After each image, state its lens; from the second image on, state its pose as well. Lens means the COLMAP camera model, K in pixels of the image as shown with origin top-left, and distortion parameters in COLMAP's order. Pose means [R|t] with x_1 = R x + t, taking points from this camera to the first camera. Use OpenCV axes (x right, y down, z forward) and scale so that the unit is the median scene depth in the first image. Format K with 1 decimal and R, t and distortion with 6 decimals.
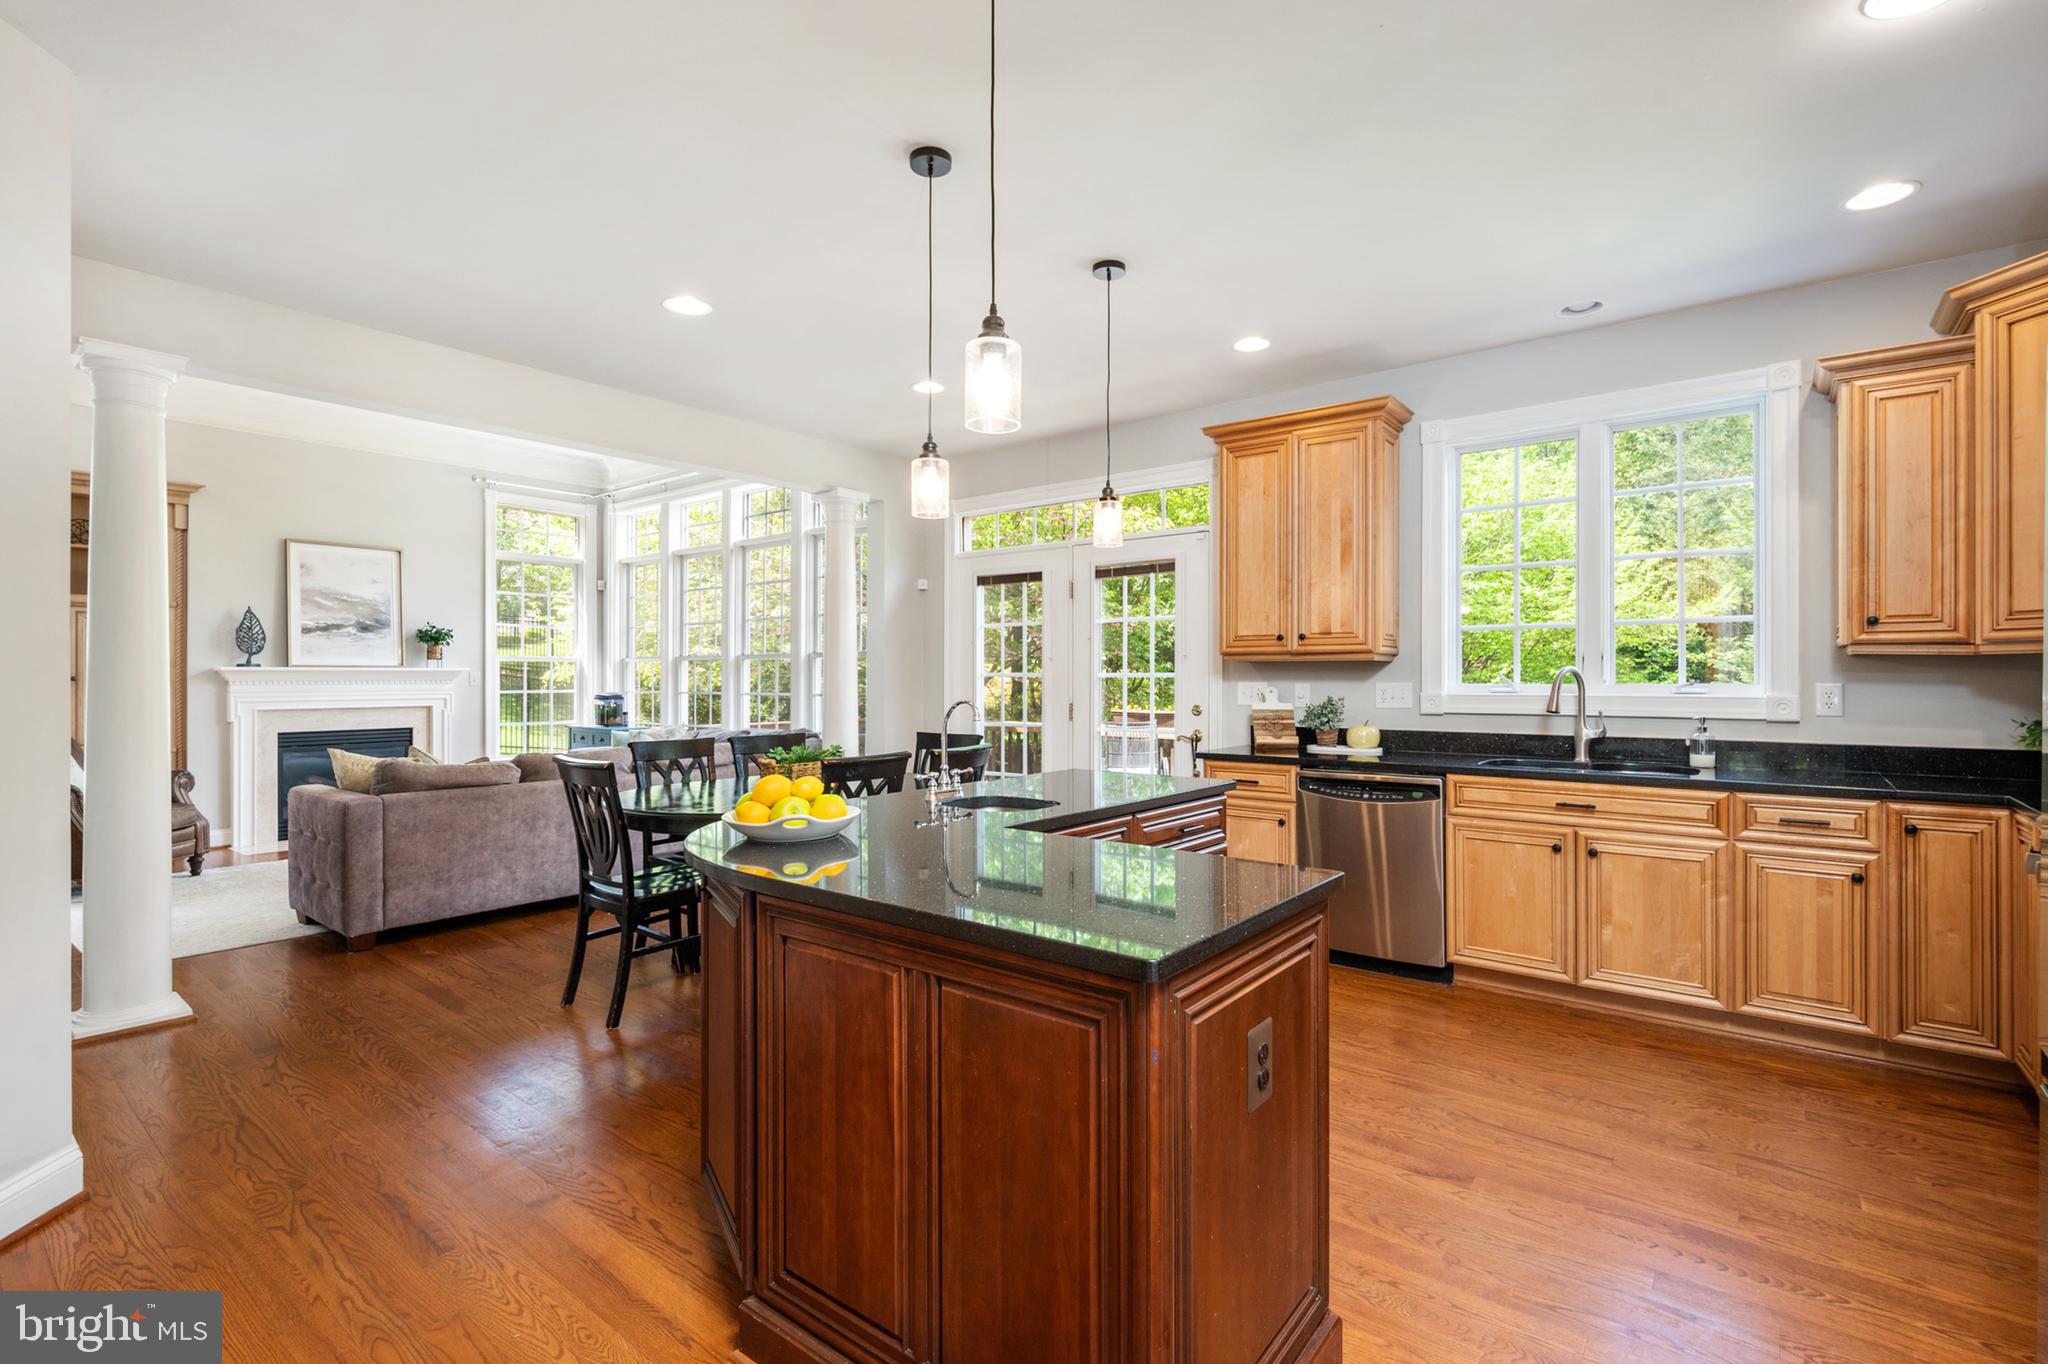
lens RADIAL K [[946.7, 0, 1011.5], [0, 946.7, 675.8], [0, 0, 1]] dist [-0.011047, -0.000991]
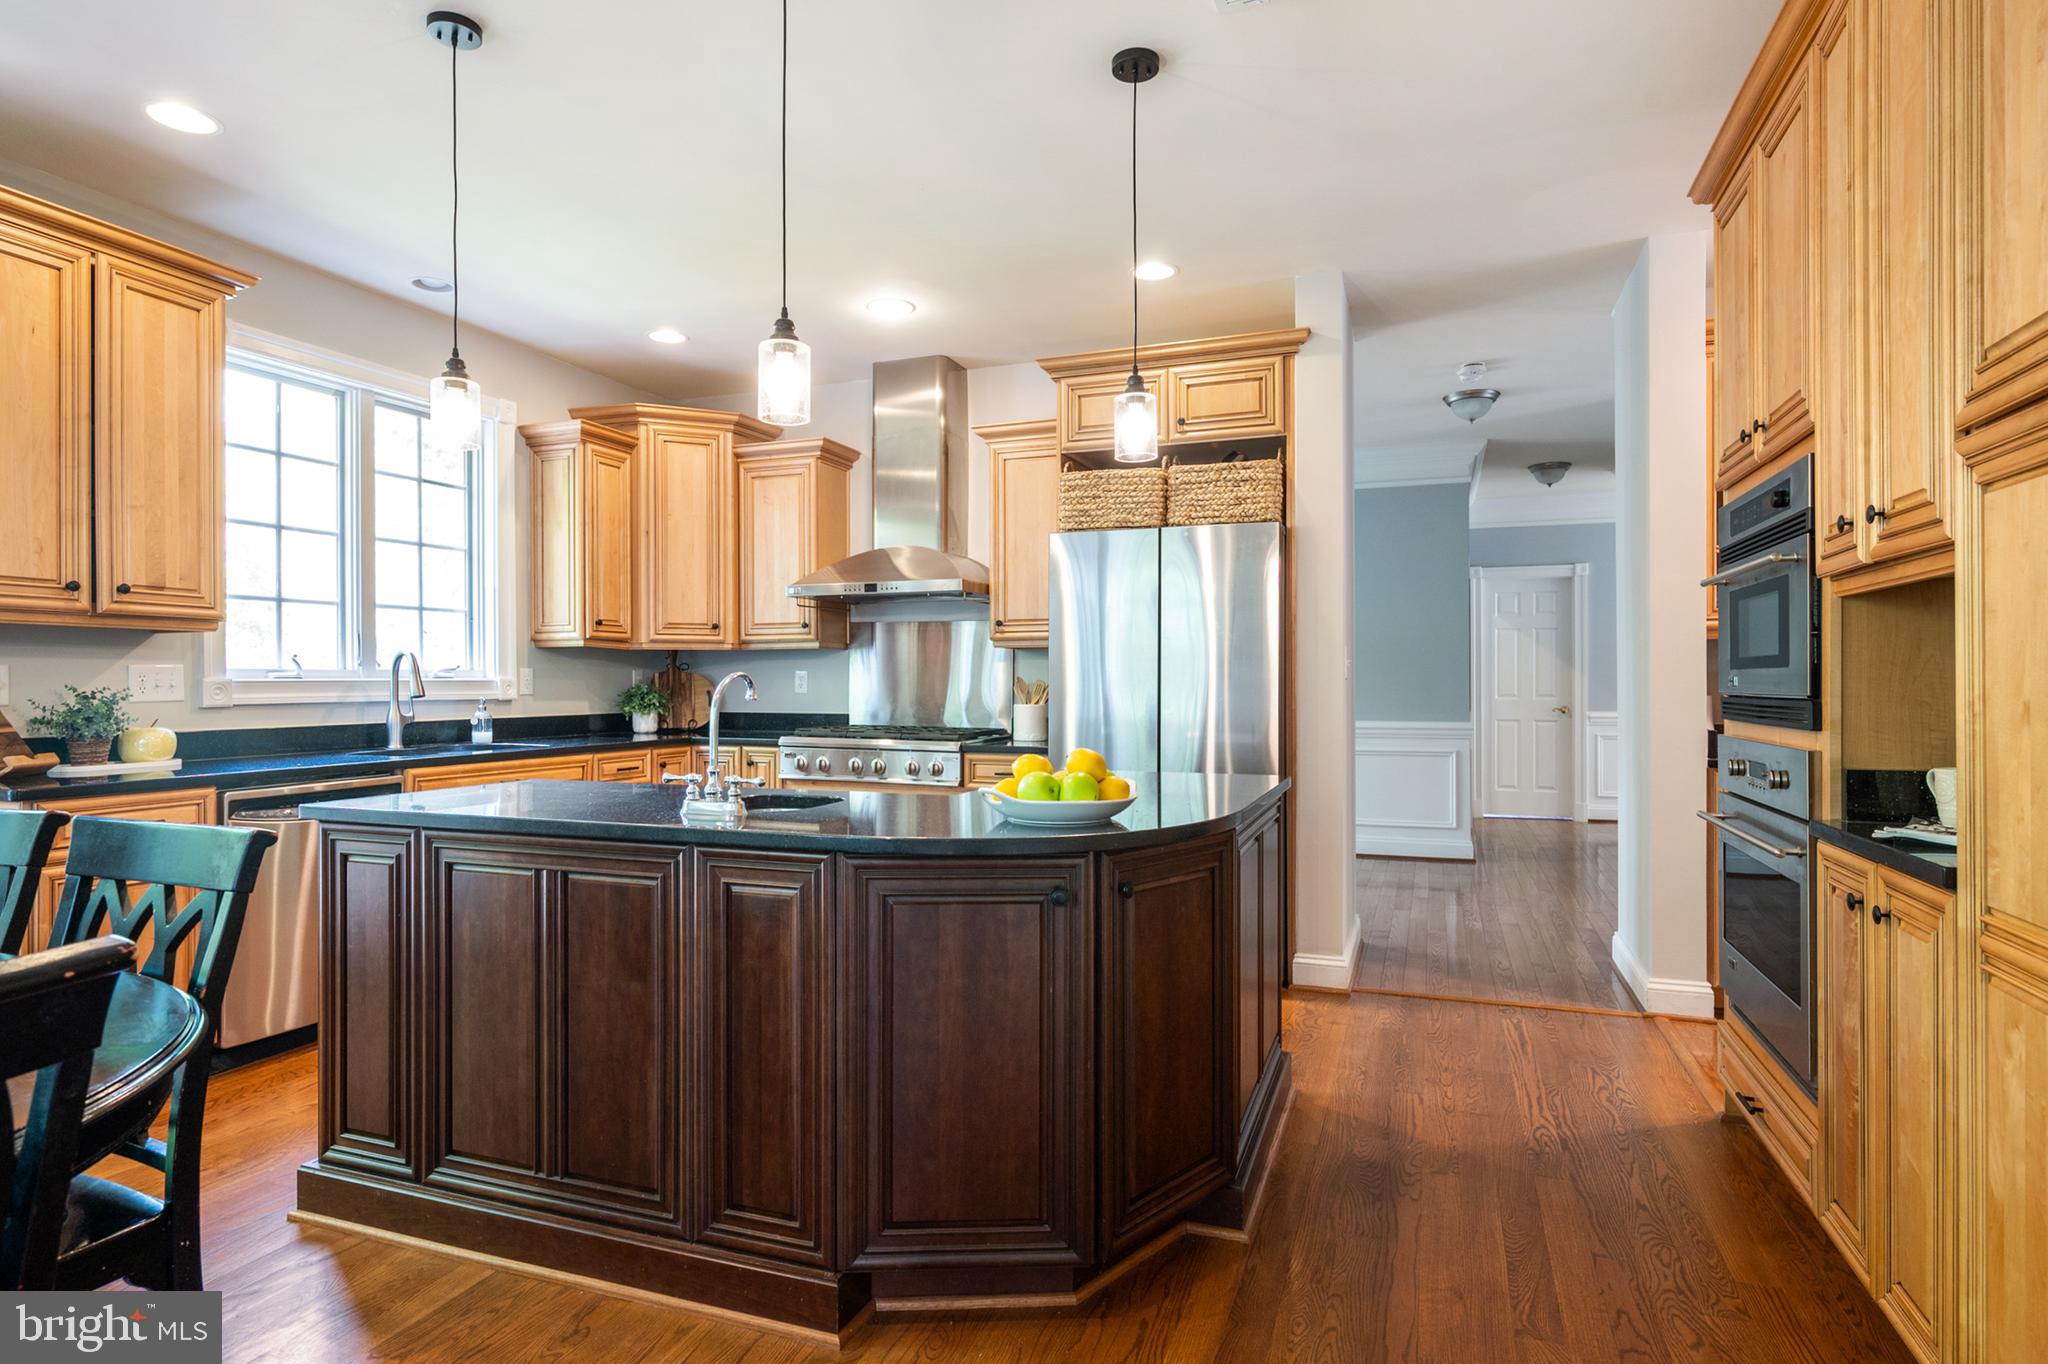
lens RADIAL K [[1085.5, 0, 1024.0], [0, 1085.5, 682.0], [0, 0, 1]] dist [-0.001106, -0.001632]
pose [[-0.314766, 0.001194, 0.949169, -0.487928], [0.002457, 0.999997, -0.000444, 0.019413], [-0.949166, 0.002192, -0.314768, 0.565666]]
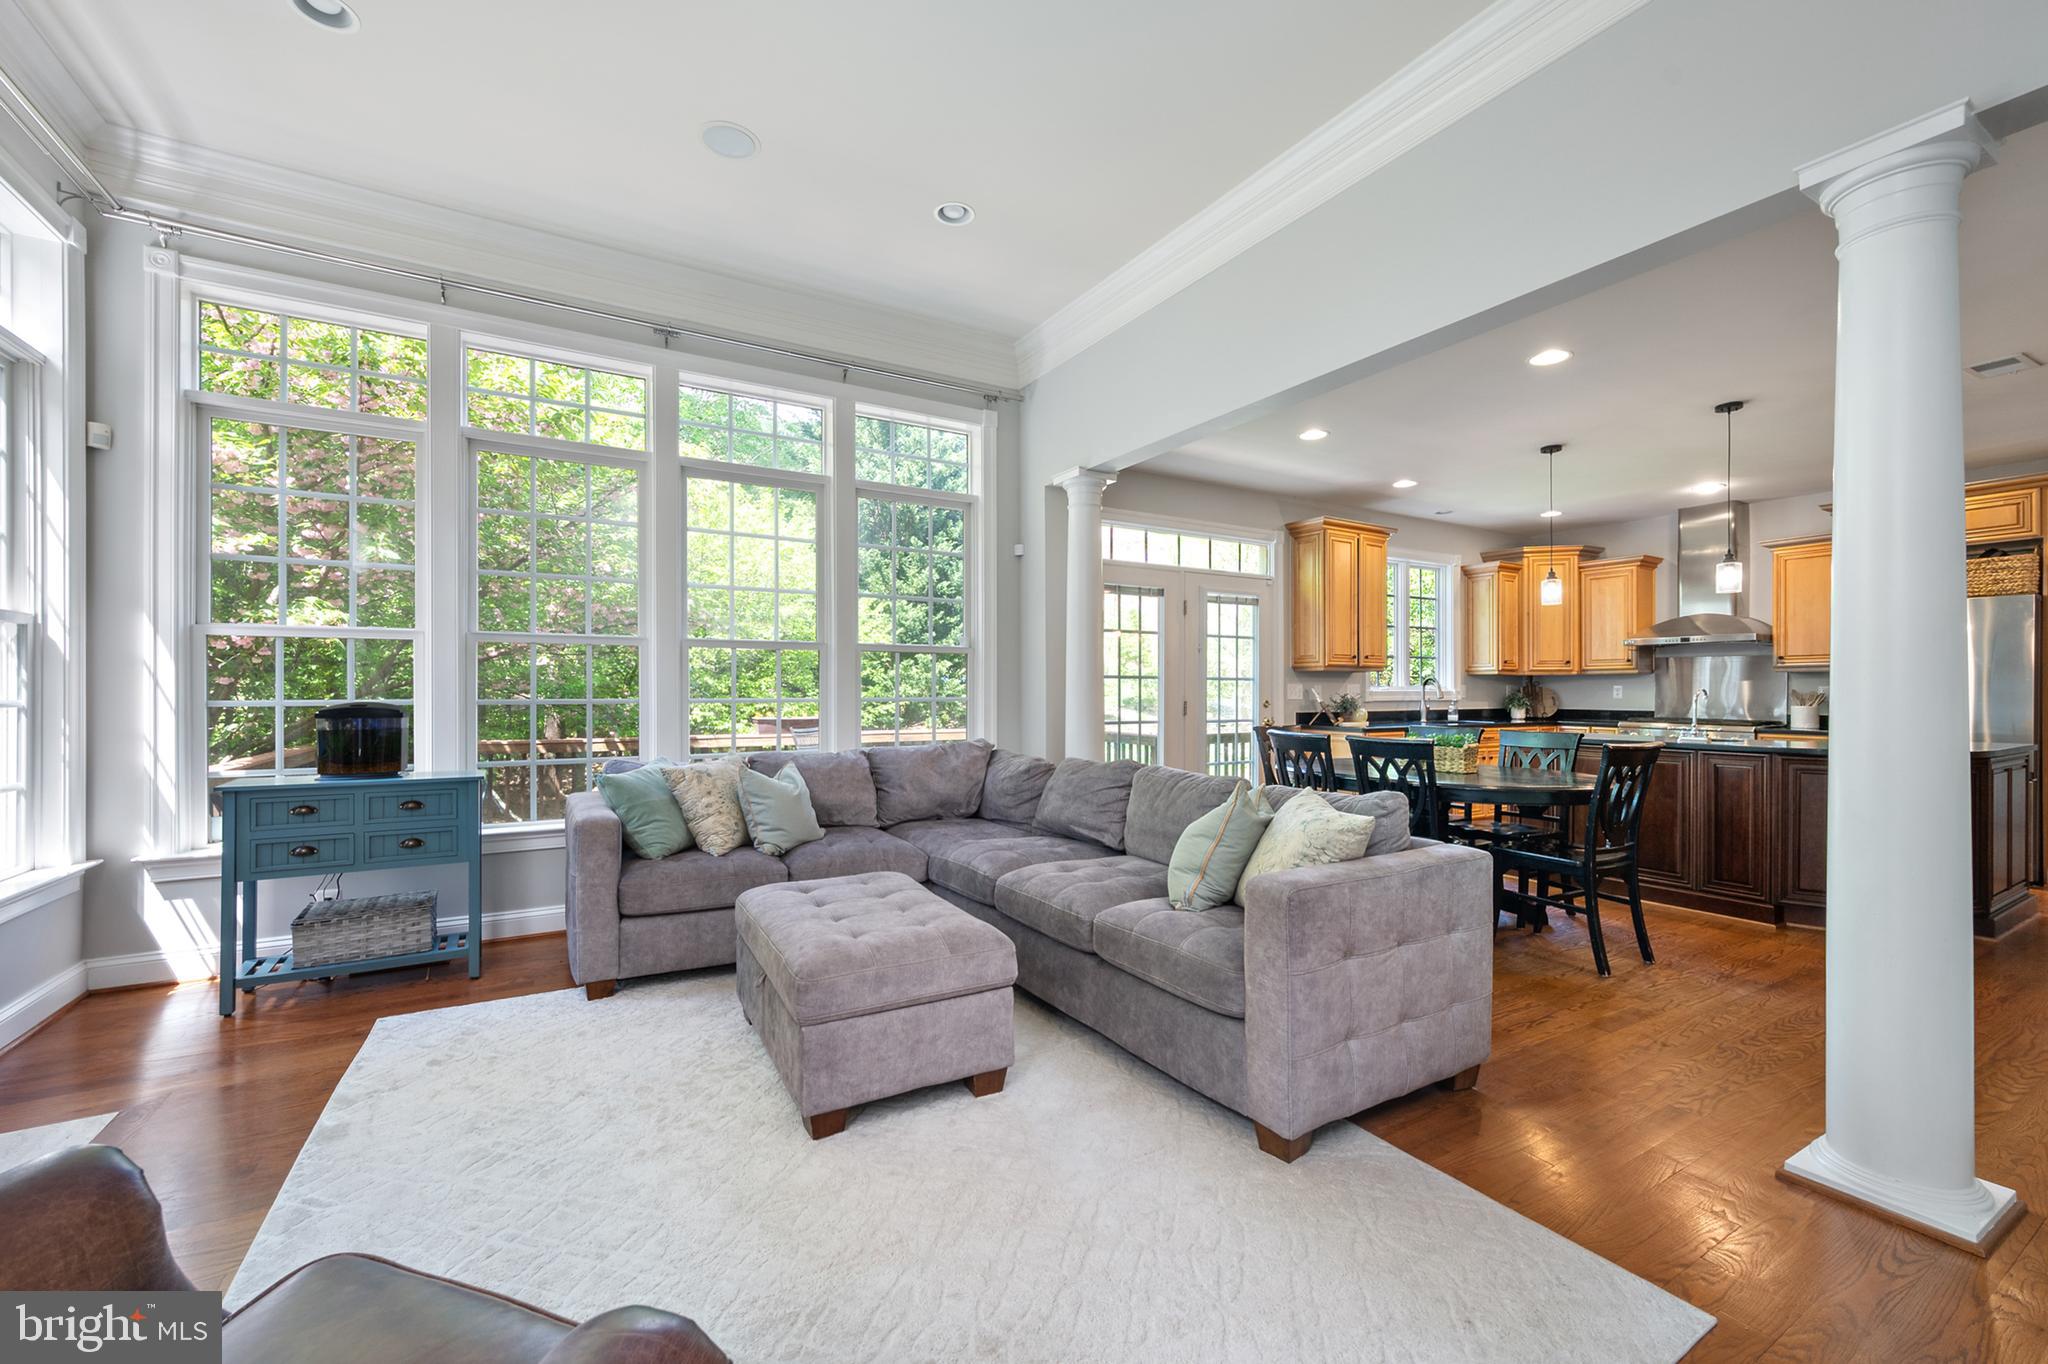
lens RADIAL K [[824.5, 0, 1023.8], [0, 824.5, 692.4], [0, 0, 1]] dist [-0.000980, 0.000148]
pose [[0.351148, 0.000615, 0.936320, -1.115081], [-0.001219, 0.999999, -0.000200, 0.020133], [-0.936319, -0.001071, 0.351148, 0.909977]]
